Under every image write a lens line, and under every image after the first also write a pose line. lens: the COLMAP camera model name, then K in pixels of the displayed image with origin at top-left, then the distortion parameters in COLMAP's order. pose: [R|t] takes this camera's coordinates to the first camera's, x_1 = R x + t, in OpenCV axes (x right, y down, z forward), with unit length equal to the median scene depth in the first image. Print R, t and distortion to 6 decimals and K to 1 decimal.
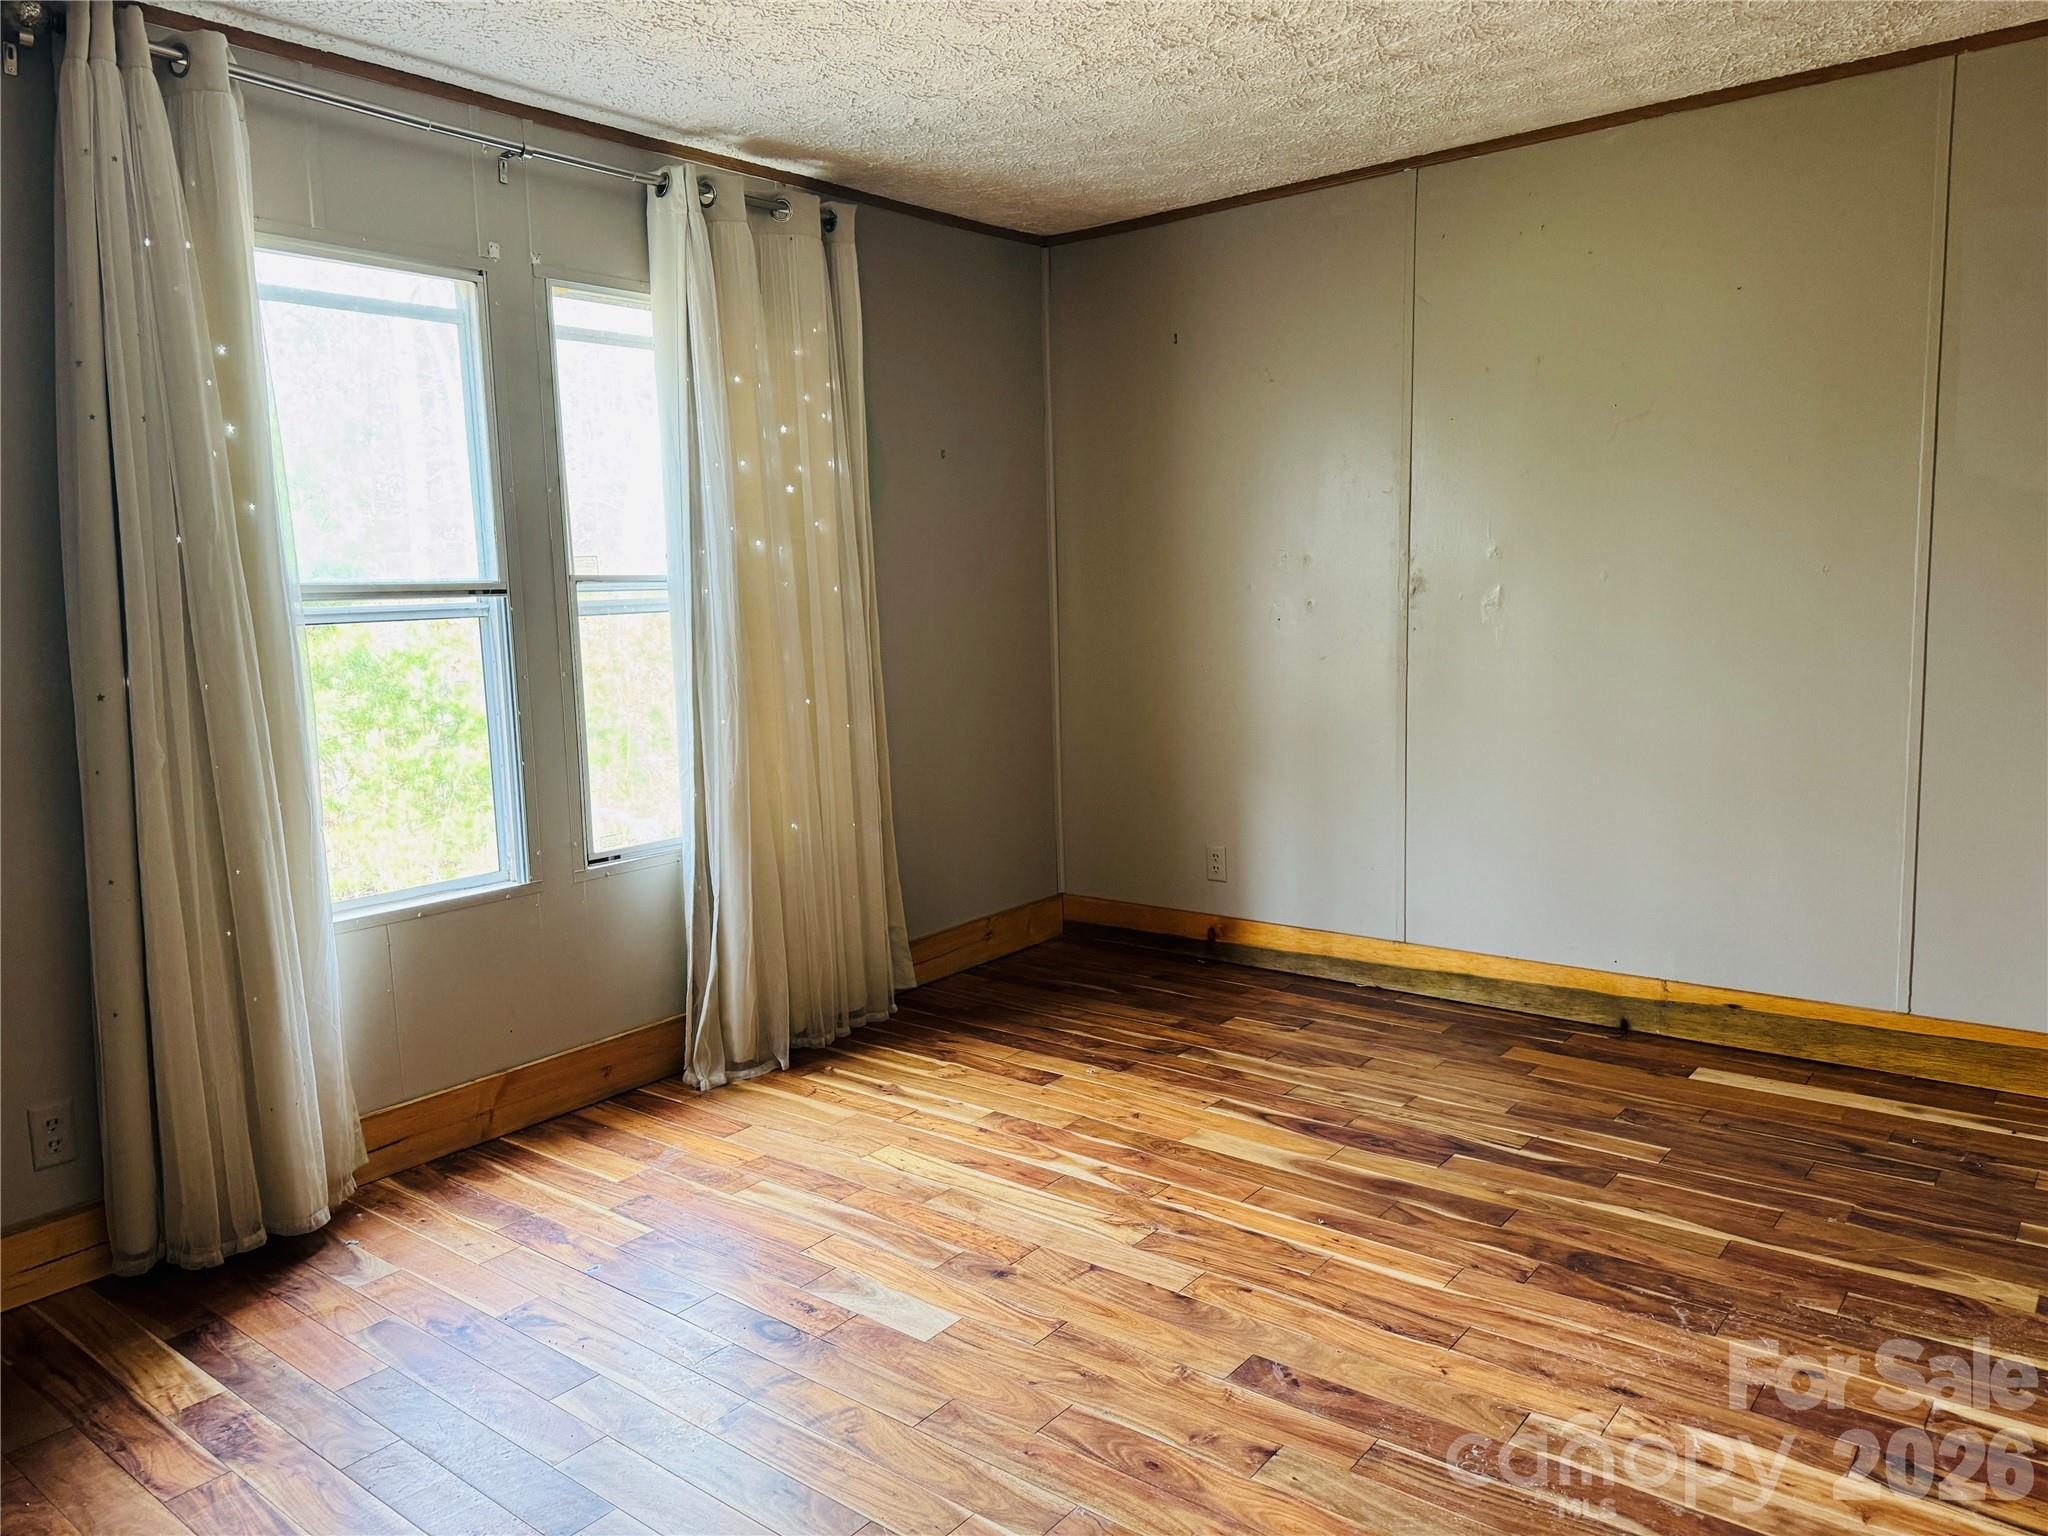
lens RADIAL K [[1456.4, 0, 1027.8], [0, 1456.4, 772.5], [0, 0, 1]] dist [0.056158, -0.057614]
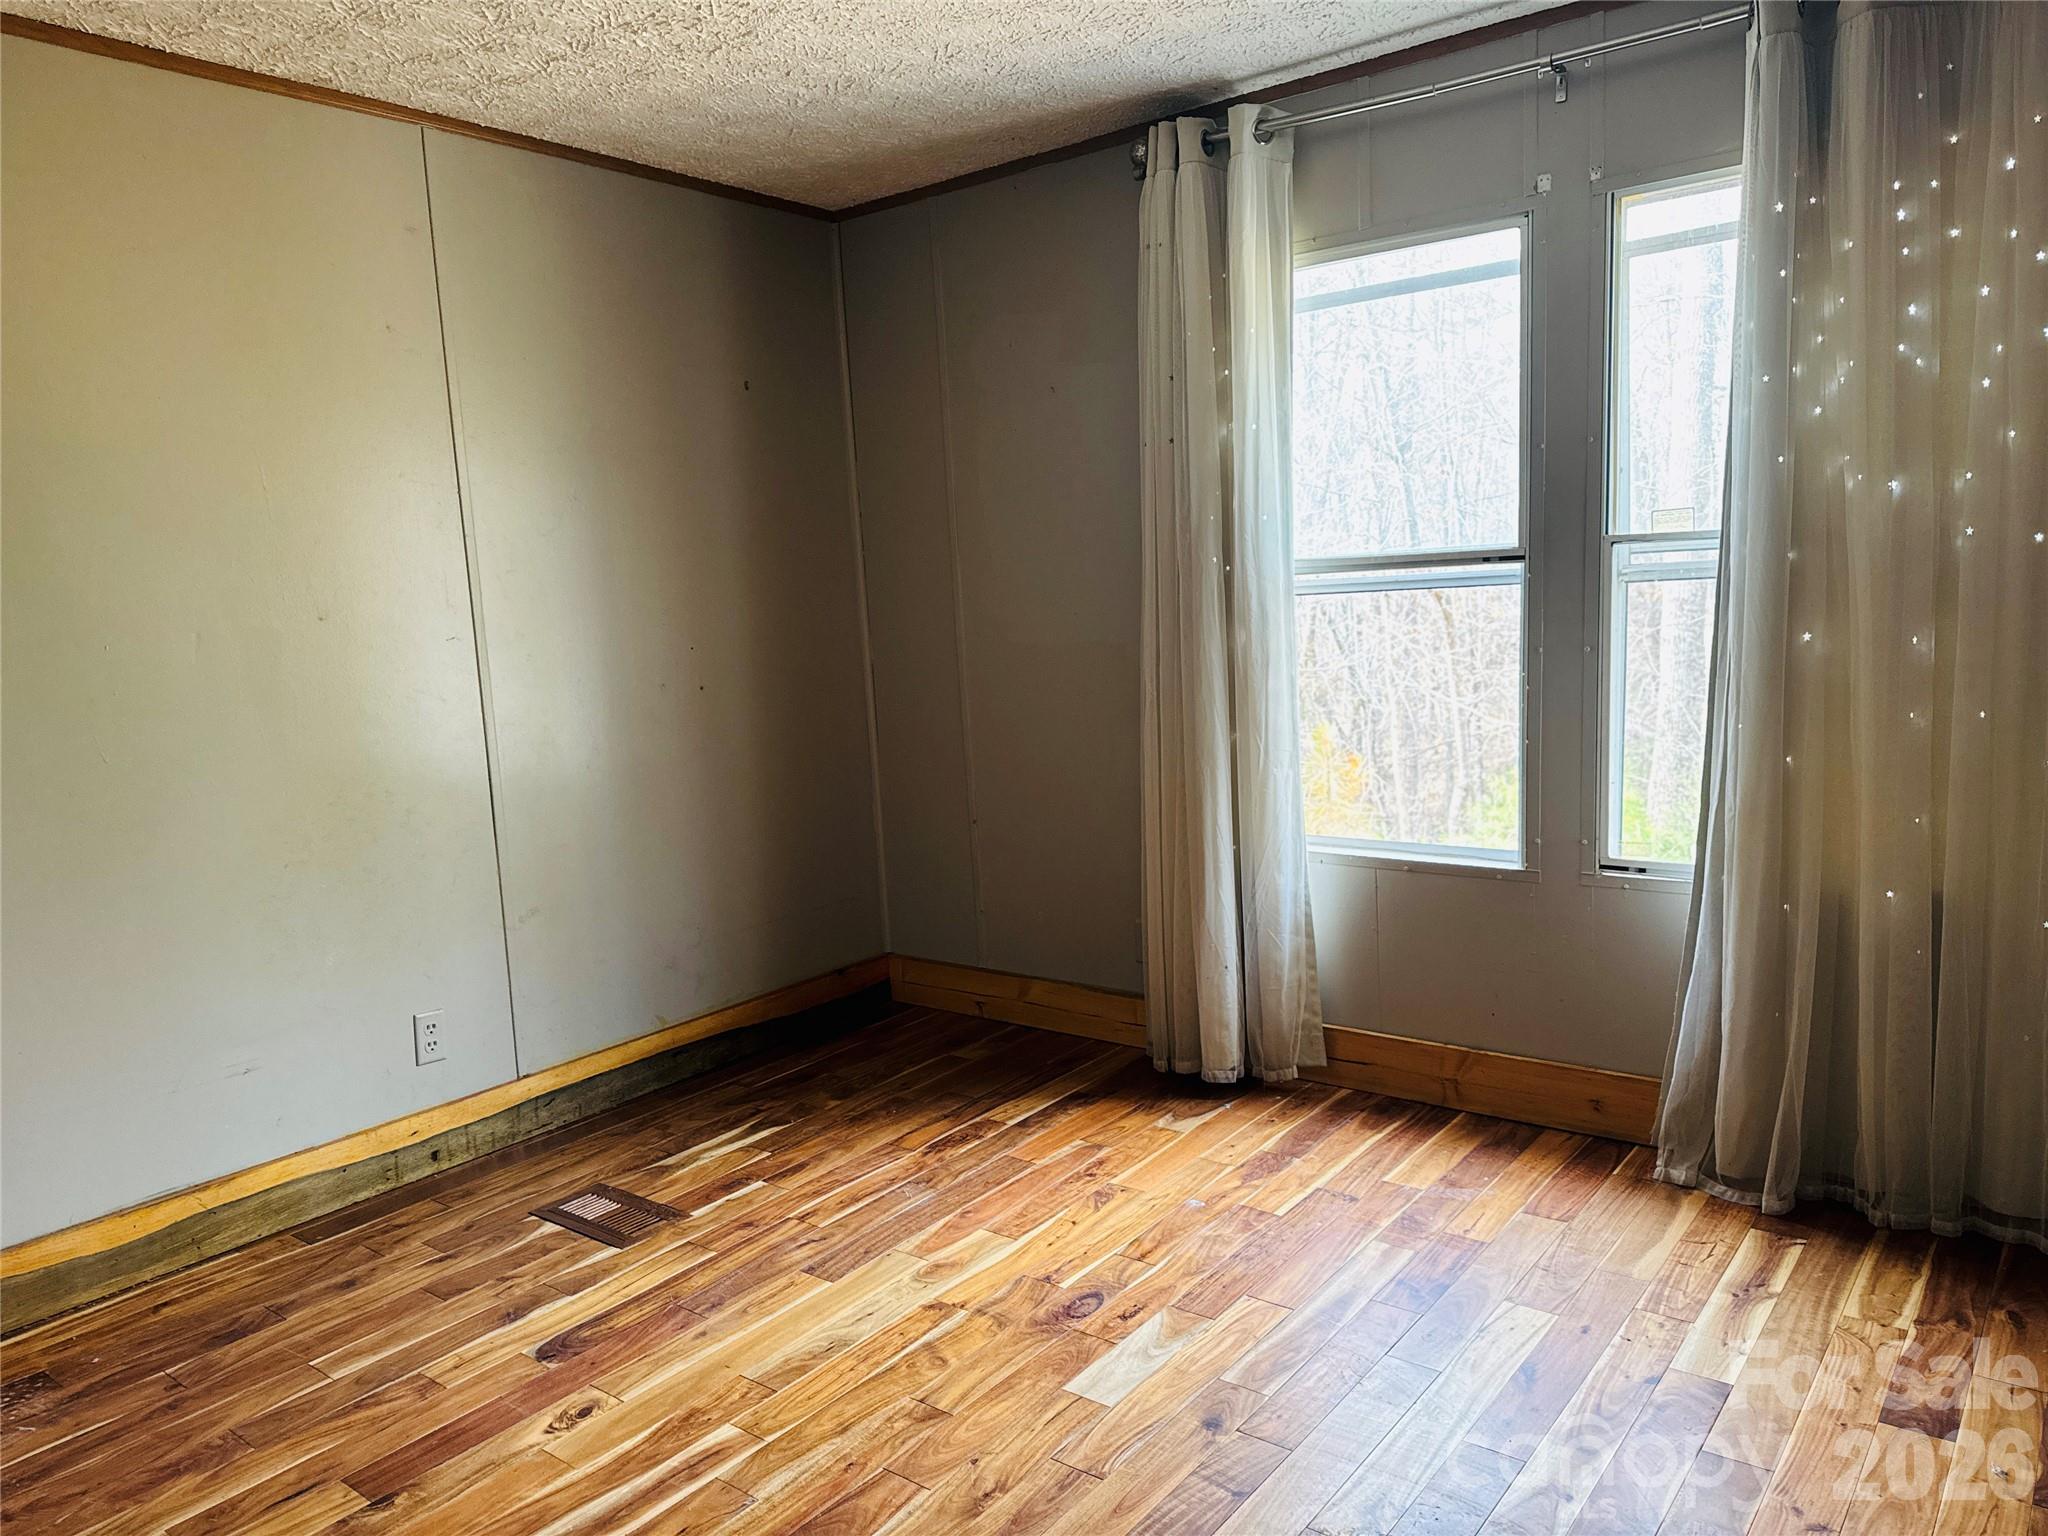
lens RADIAL K [[1456.4, 0, 1032.0], [0, 1456.4, 771.3], [0, 0, 1]] dist [0.056158, -0.057614]
pose [[-0.000450, 0.156640, -0.987656, 0.586600], [-0.082920, 0.984249, 0.156138, -0.108762], [0.996556, 0.081967, 0.012545, 0.685888]]
